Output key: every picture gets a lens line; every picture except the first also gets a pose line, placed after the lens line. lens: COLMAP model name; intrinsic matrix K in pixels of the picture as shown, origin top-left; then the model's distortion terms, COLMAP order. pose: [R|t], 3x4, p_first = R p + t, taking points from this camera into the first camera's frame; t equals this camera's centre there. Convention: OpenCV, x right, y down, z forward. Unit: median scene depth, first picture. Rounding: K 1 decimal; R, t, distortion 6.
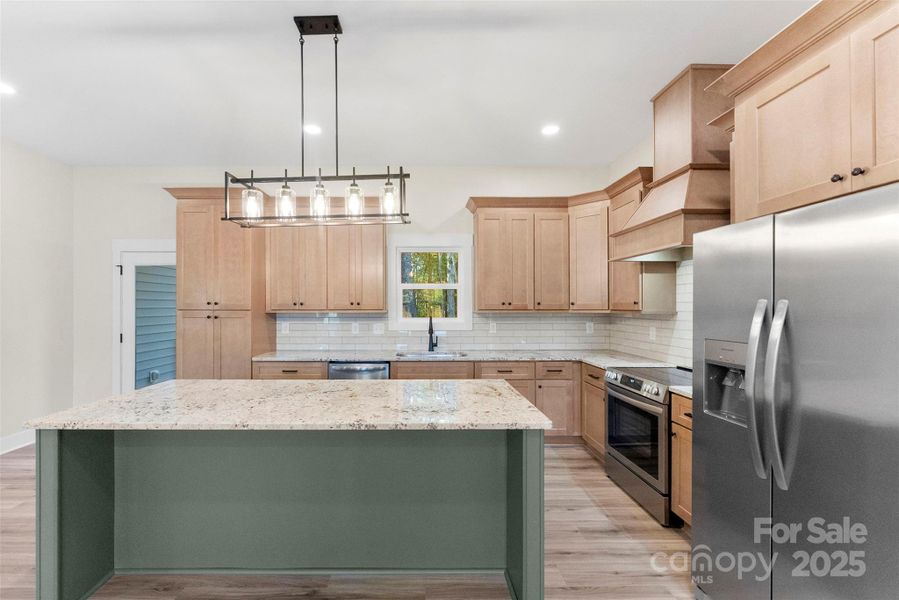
lens RADIAL K [[358.6, 0, 445.6], [0, 358.6, 299.7], [0, 0, 1]] dist [-0.001511, 0.000061]
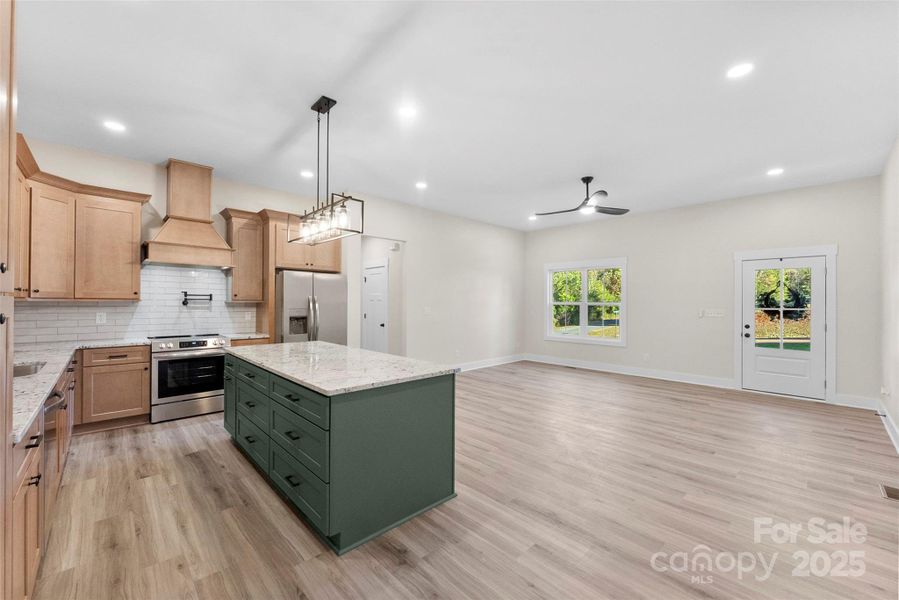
lens RADIAL K [[358.6, 0, 445.6], [0, 358.6, 299.7], [0, 0, 1]] dist [-0.001511, 0.000061]
pose [[-0.659475, 0.001341, 0.751725, -1.087770], [-0.017715, 0.999693, -0.017324, 0.032295], [-0.751518, -0.024742, -0.659249, 0.914728]]
